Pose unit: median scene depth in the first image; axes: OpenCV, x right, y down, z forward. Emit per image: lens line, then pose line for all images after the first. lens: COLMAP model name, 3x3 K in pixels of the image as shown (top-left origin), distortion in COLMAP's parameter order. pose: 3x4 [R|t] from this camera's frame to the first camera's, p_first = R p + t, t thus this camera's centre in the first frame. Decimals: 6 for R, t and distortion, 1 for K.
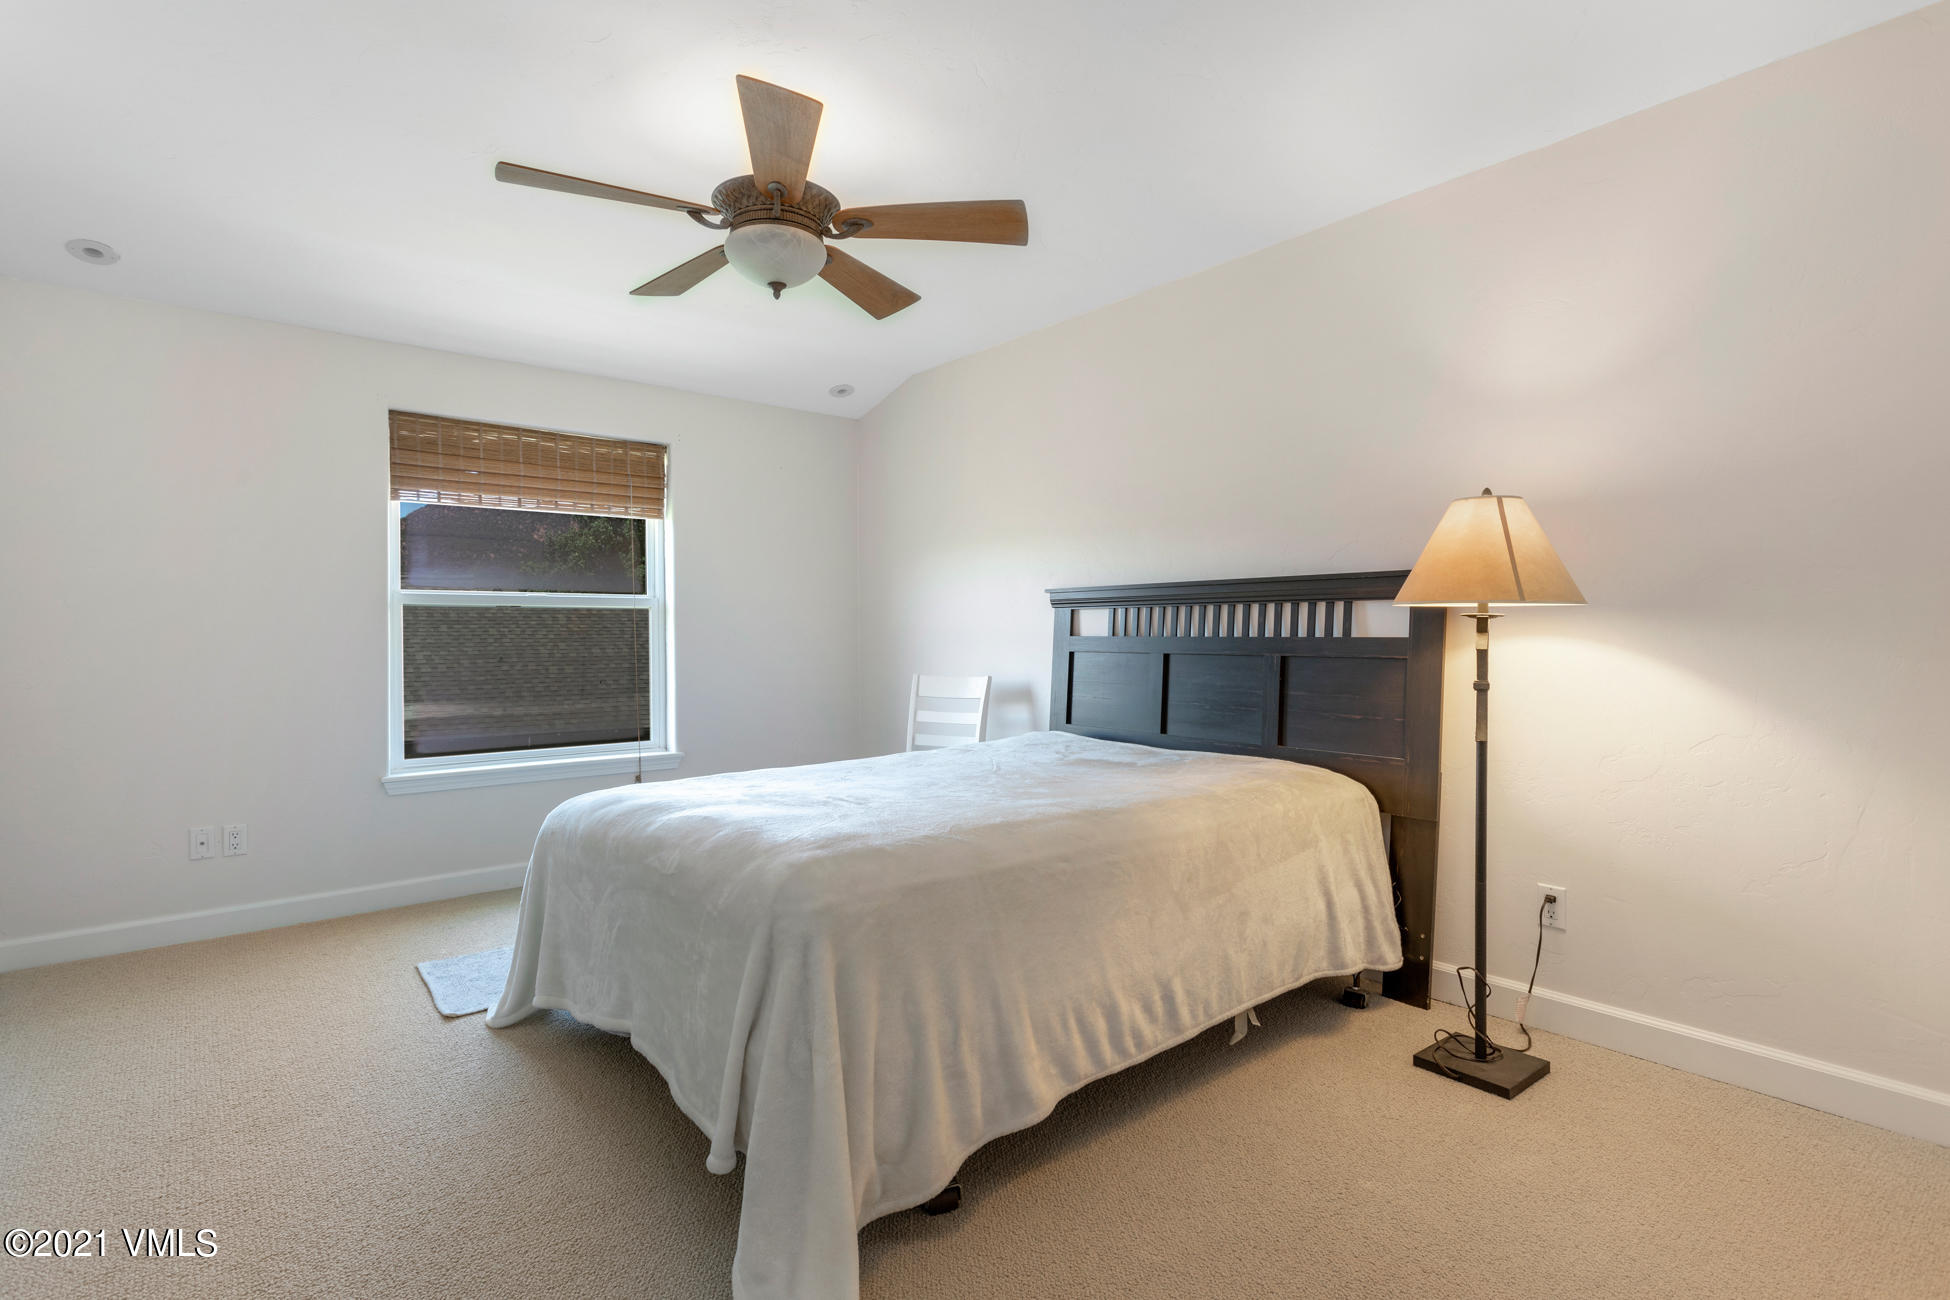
lens RADIAL K [[943.1, 0, 975.0], [0, 943.1, 650.0], [0, 0, 1]] dist [-0.000810, -0.000137]
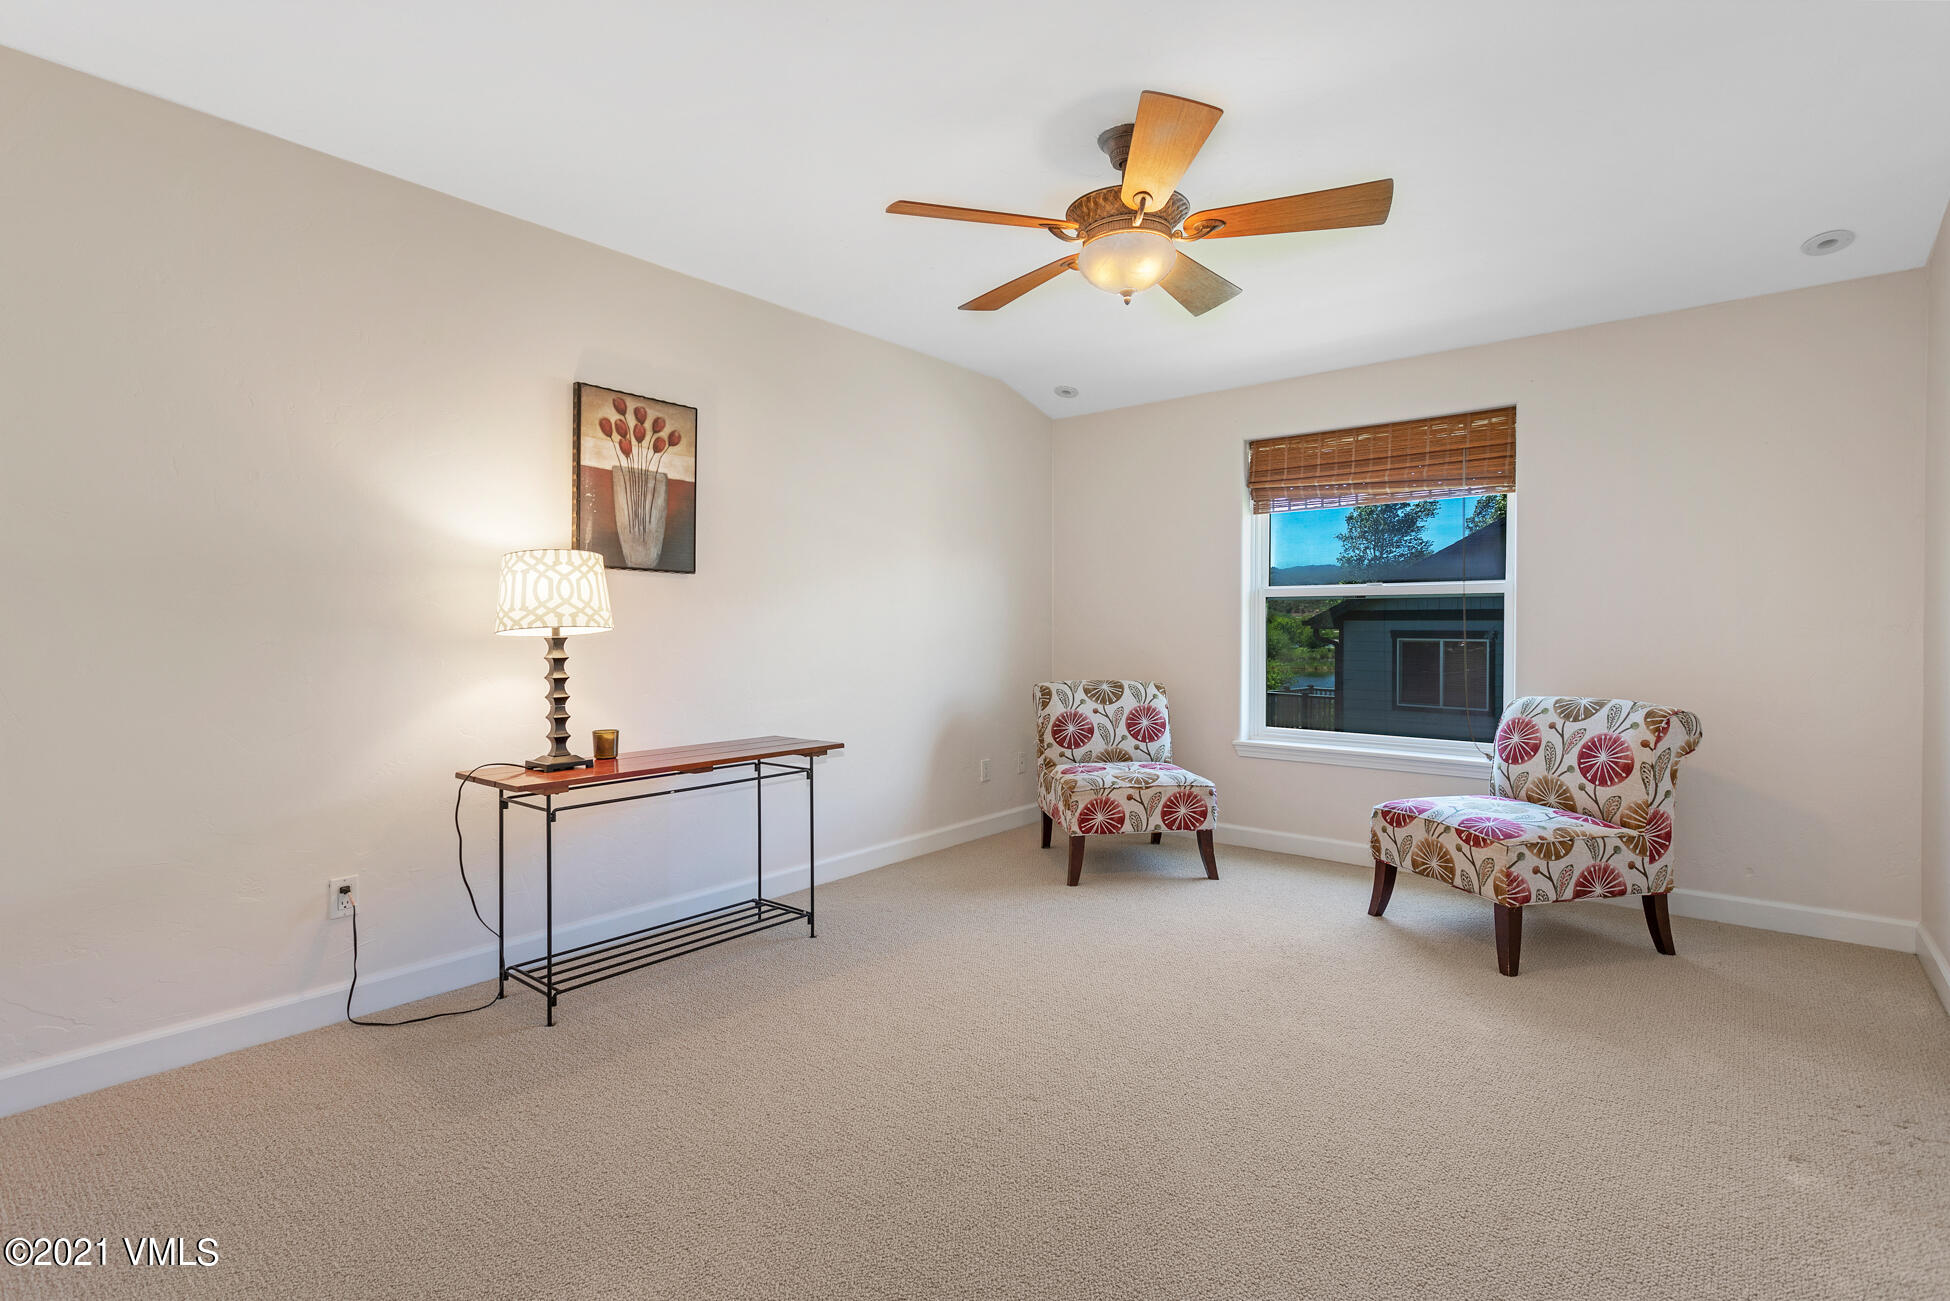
lens RADIAL K [[943.1, 0, 975.0], [0, 943.1, 650.5], [0, 0, 1]] dist [-0.000810, -0.000137]
pose [[0.192159, 0.013481, -0.981271, 0.481221], [-0.023308, 0.999686, 0.009169, 0.009965], [0.981087, 0.021109, 0.192413, 0.405001]]
